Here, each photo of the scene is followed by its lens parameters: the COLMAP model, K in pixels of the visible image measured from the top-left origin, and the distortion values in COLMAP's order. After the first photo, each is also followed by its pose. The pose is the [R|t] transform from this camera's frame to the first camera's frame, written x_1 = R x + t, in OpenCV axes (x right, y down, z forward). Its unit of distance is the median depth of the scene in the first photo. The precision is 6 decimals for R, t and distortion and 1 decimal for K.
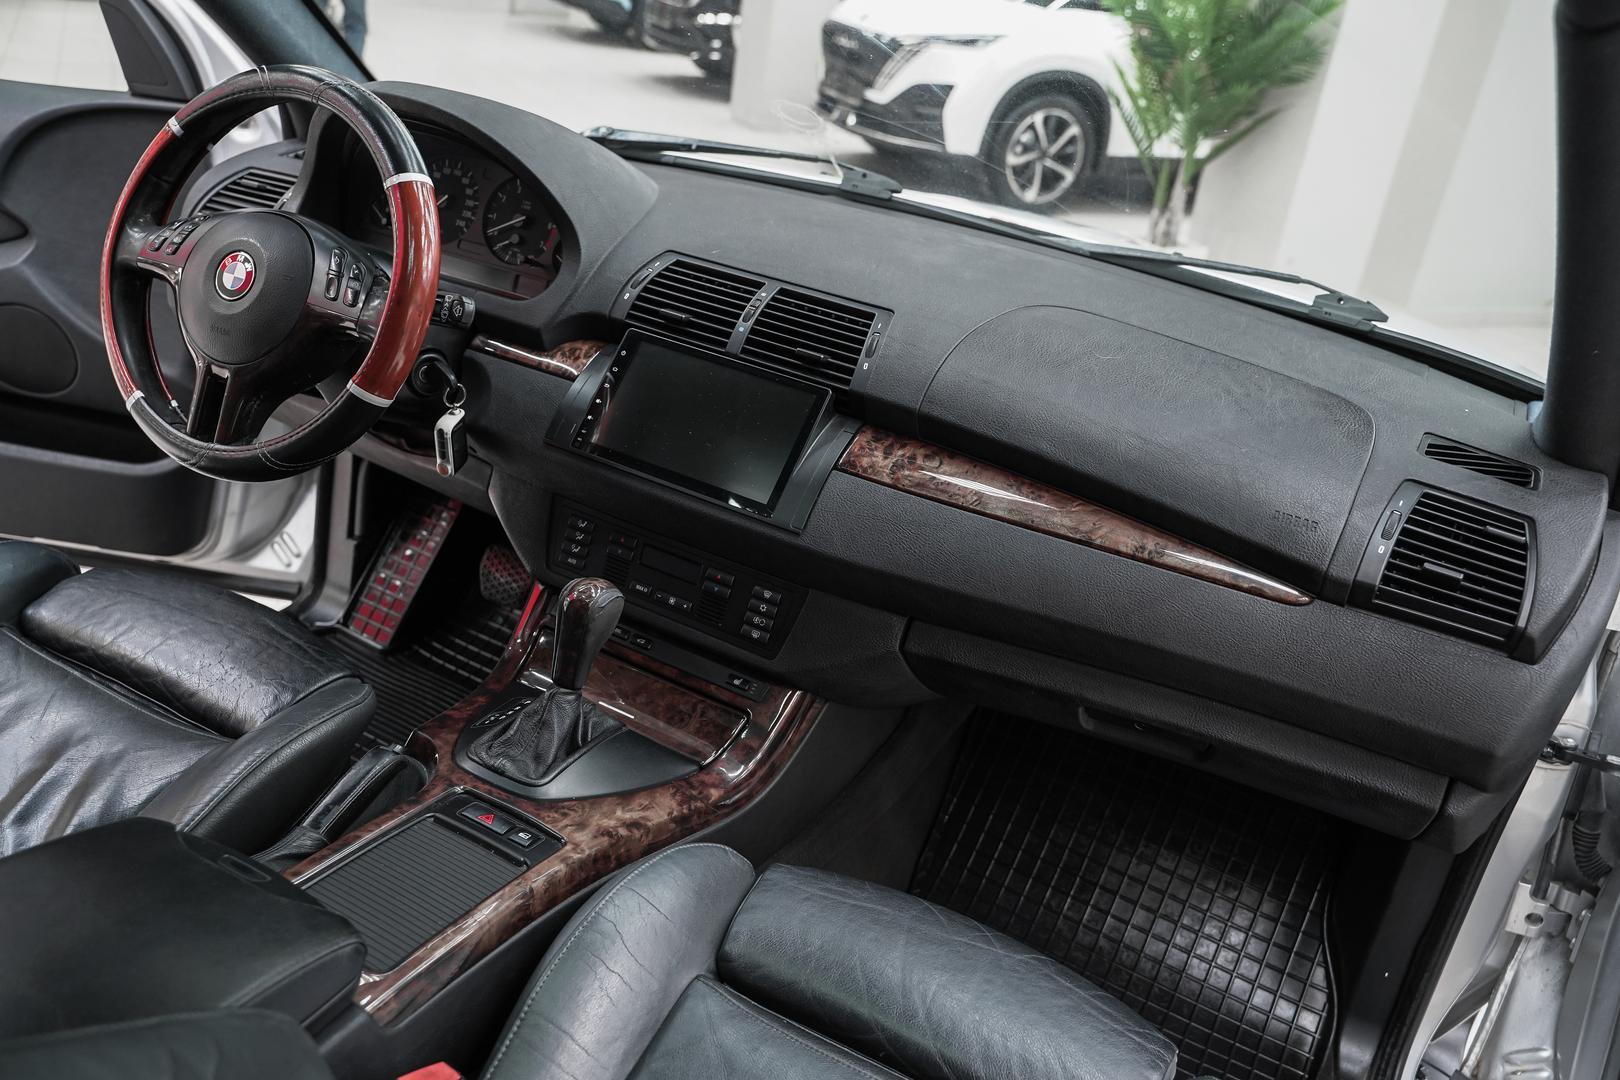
lens RADIAL K [[1346.0, 0, 810.0], [0, 1346.0, 540.0], [0, 0, 1]] dist [-0.010399, 0.000154]
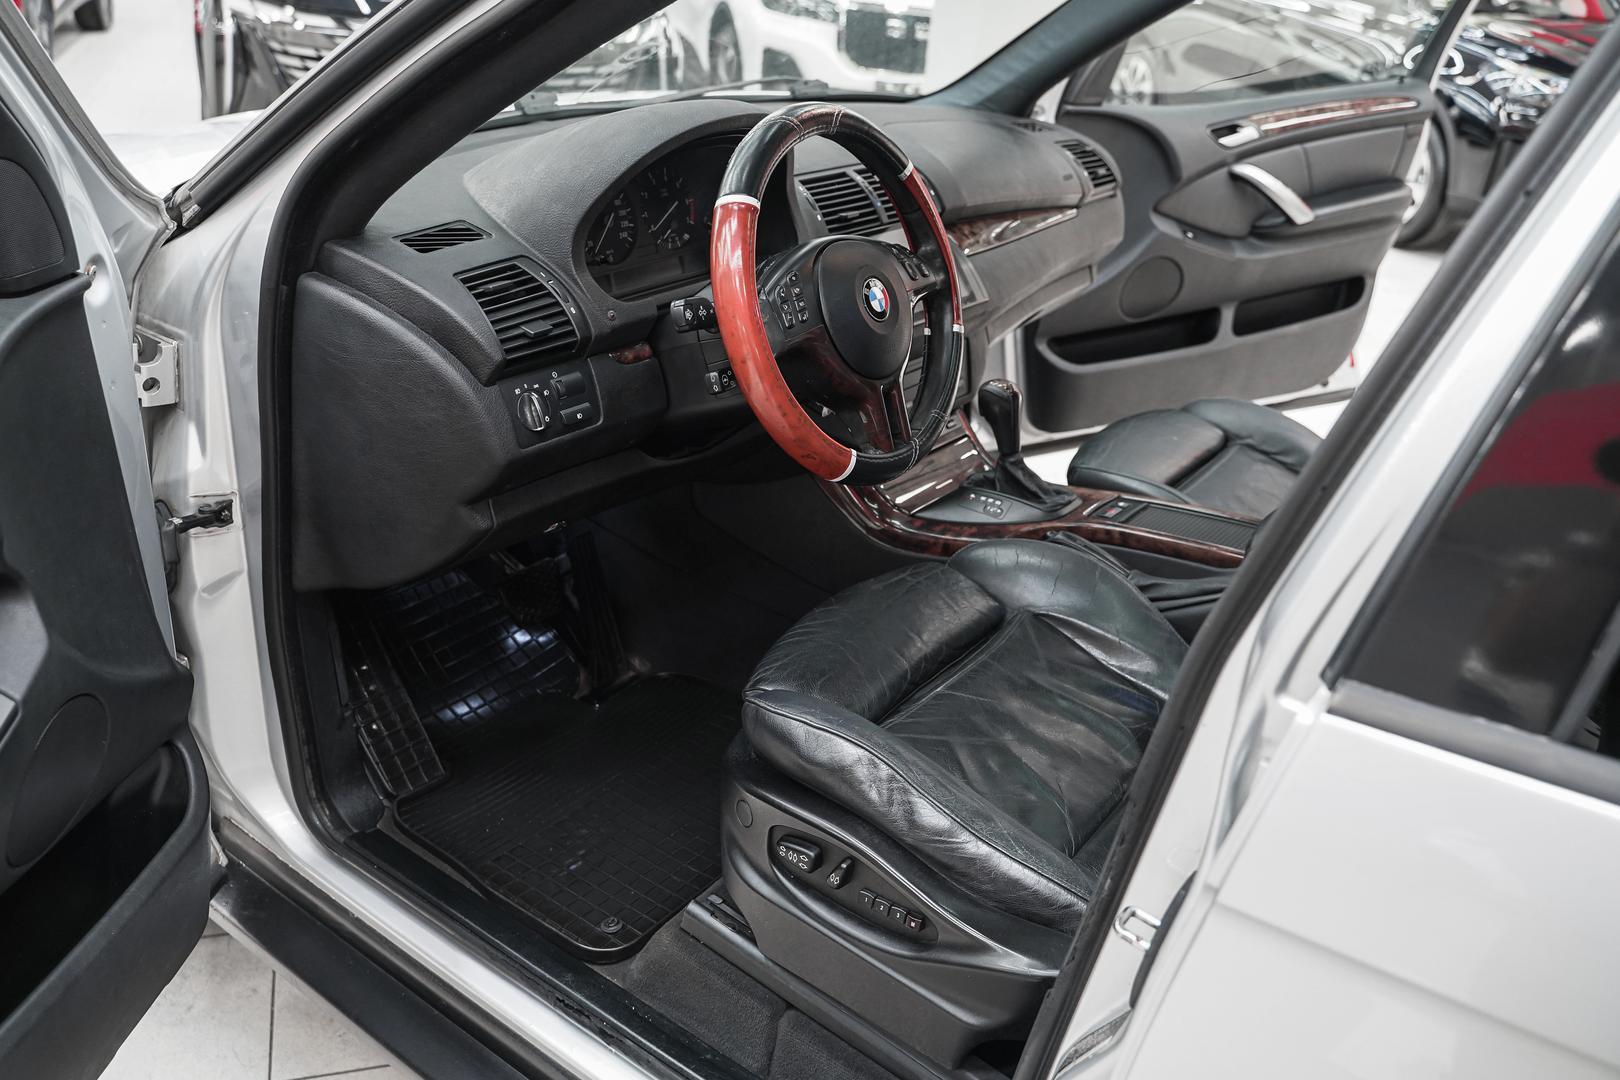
lens RADIAL K [[1324.3, 0, 830.9], [0, 1324.3, 543.8], [0, 0, 1]] dist [-0.007272, -0.006072]
pose [[0.131791, -0.546574, 0.826975, -1.365262], [0.358009, 0.804188, 0.474459, -0.534544], [-0.924370, 0.233535, 0.301664, 0.702755]]
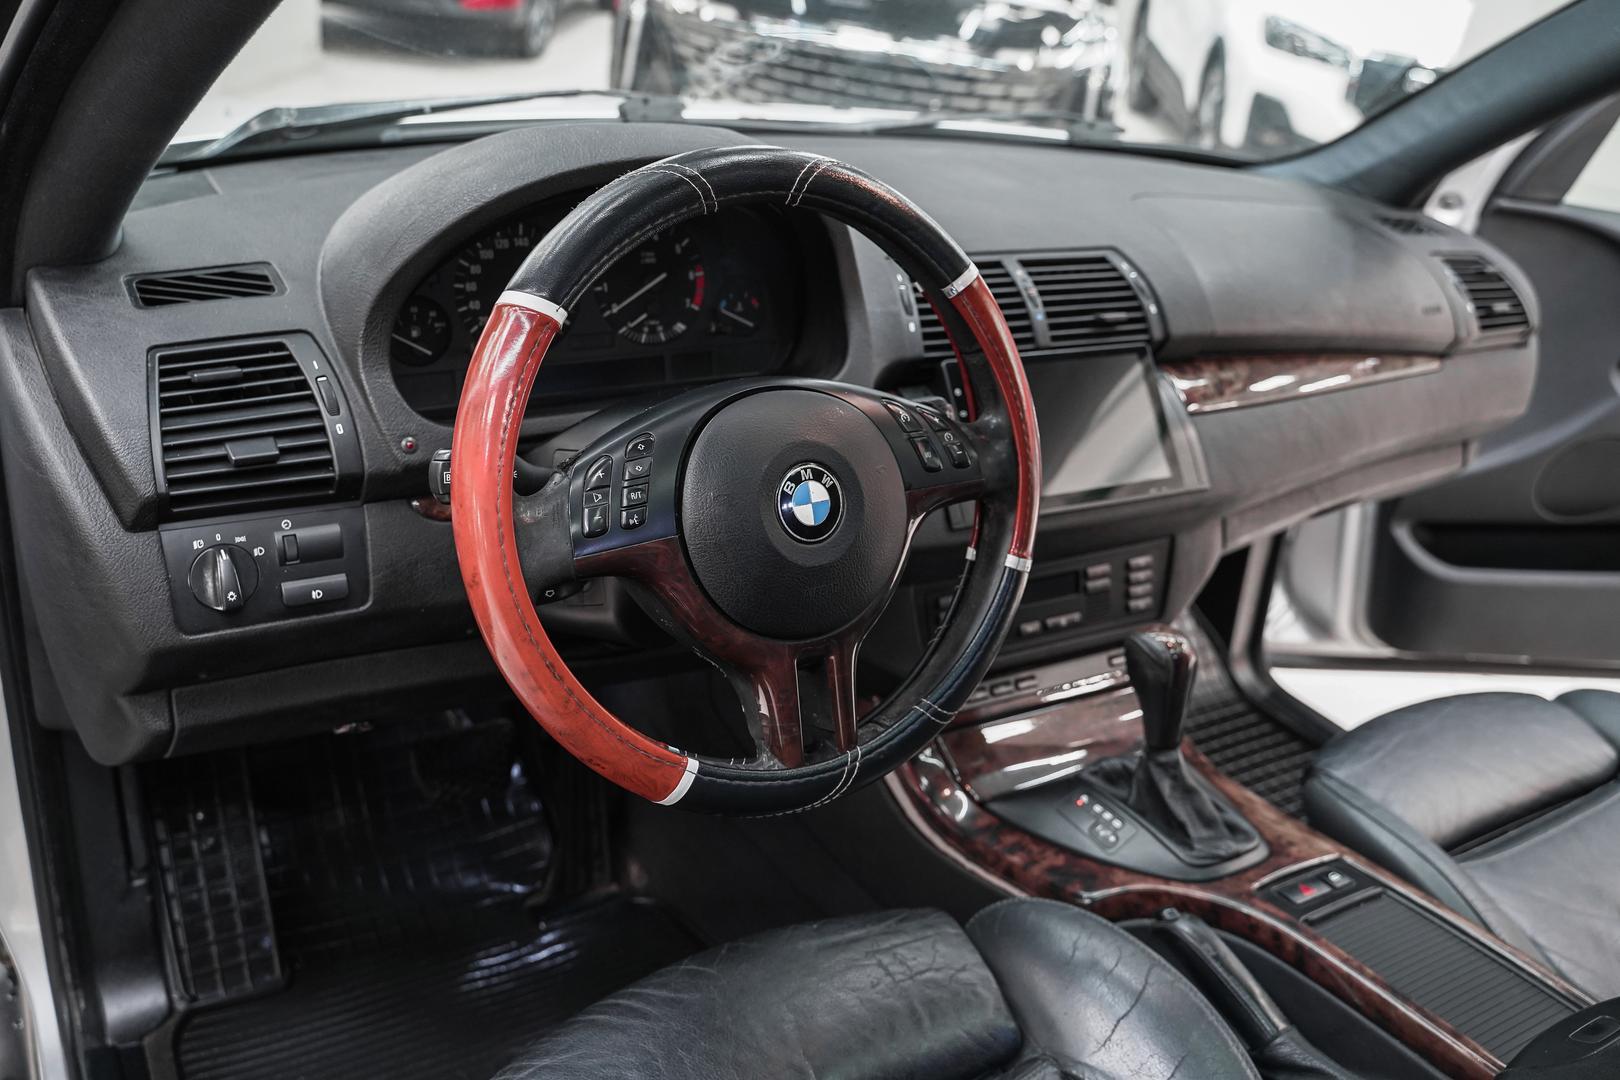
lens RADIAL K [[1346.0, 0, 810.0], [0, 1346.0, 540.0], [0, 0, 1]] dist [-0.010399, 0.000154]
pose [[0.511296, -0.455929, 0.728495, -0.837749], [0.312581, 0.888275, 0.336542, -0.368357], [-0.800544, 0.055641, 0.596686, 0.586201]]
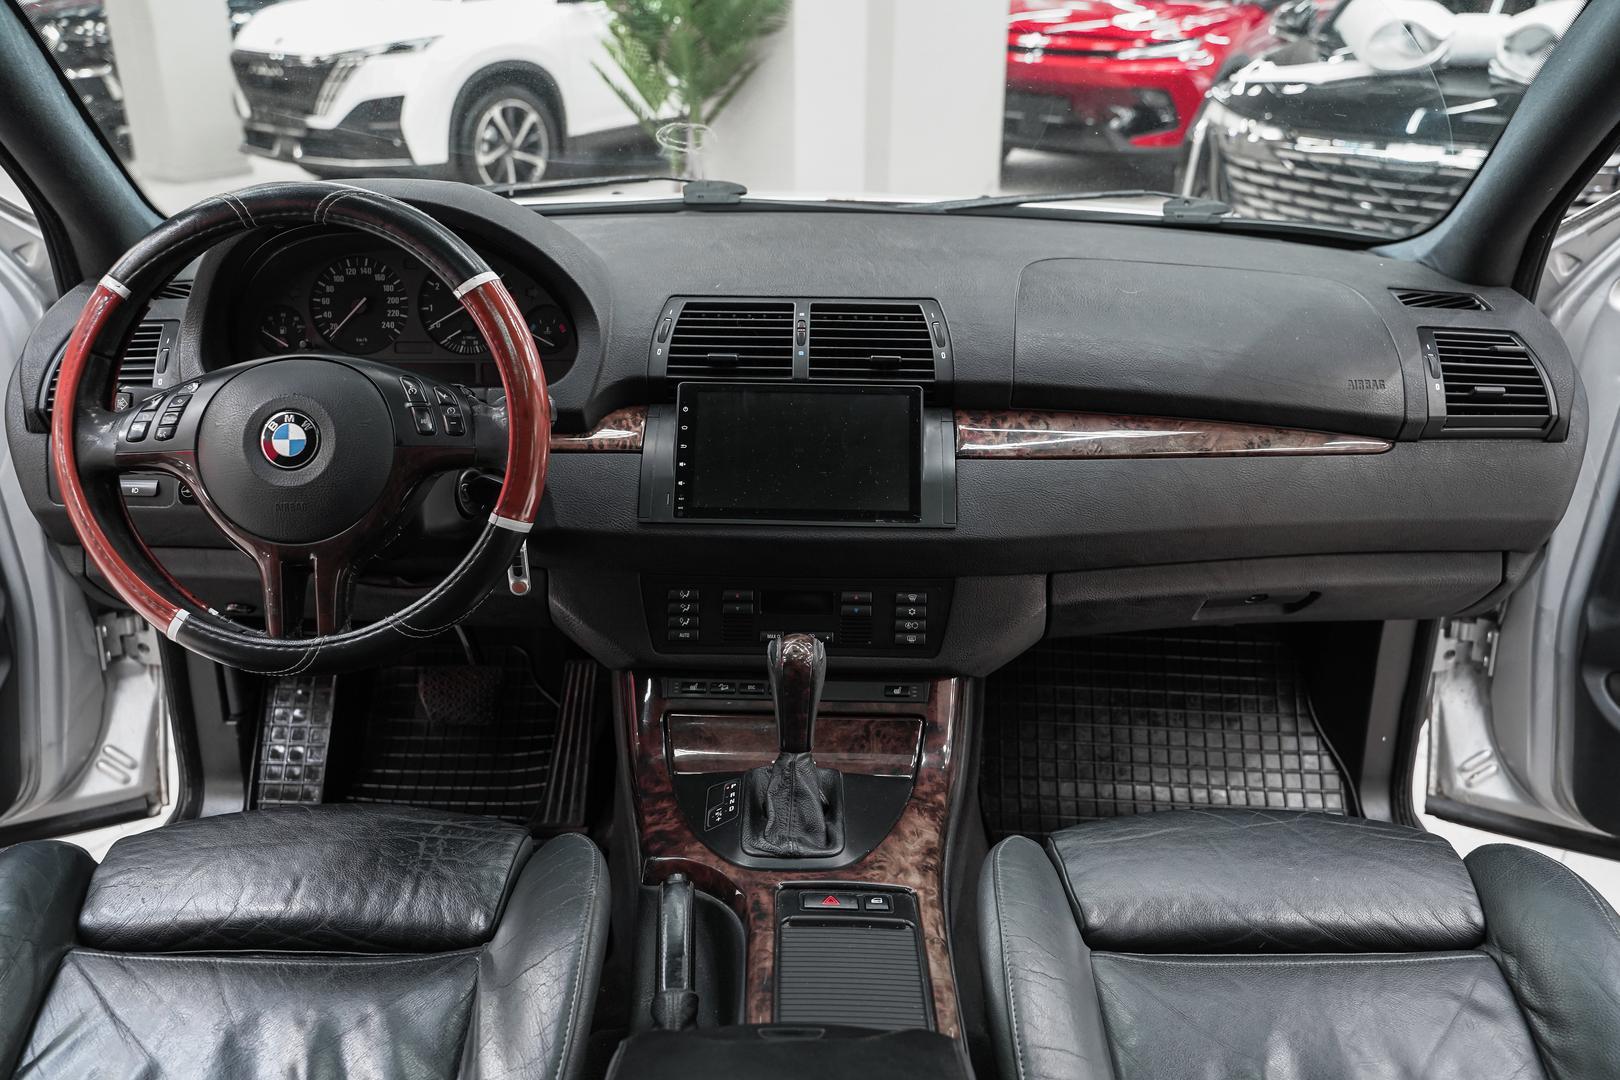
lens RADIAL K [[1324.3, 0, 830.9], [0, 1324.3, 543.8], [0, 0, 1]] dist [-0.007272, -0.006072]
pose [[0.873824, -0.305693, 0.378132, -0.435638], [0.297350, 0.951251, 0.081876, -0.094977], [-0.384728, 0.040892, 0.922124, 0.098693]]
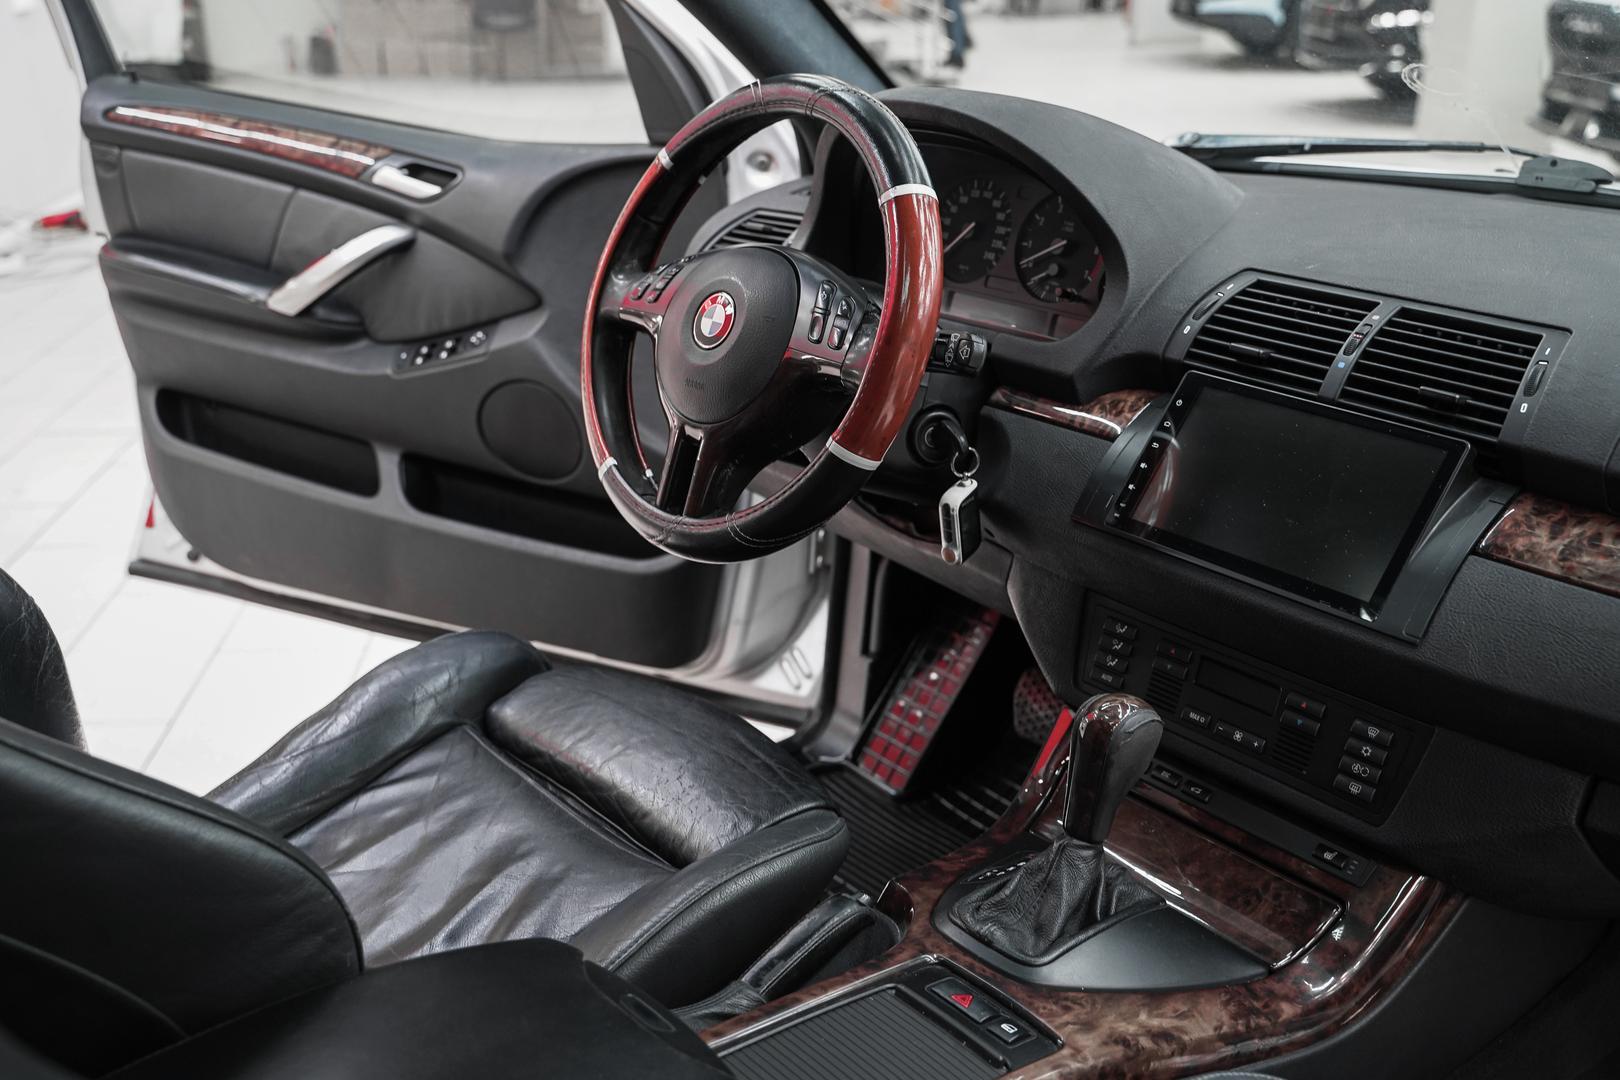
lens RADIAL K [[1712.0, 0, 757.4], [0, 1712.0, 515.6], [0, 0, 1]] dist [-0.001584, 0.013261]
pose [[0.908603, 0.002181, -0.417655, 0.048148], [-0.047742, 0.993974, -0.098670, 0.030386], [0.414924, 0.109592, 0.903232, 0.040358]]
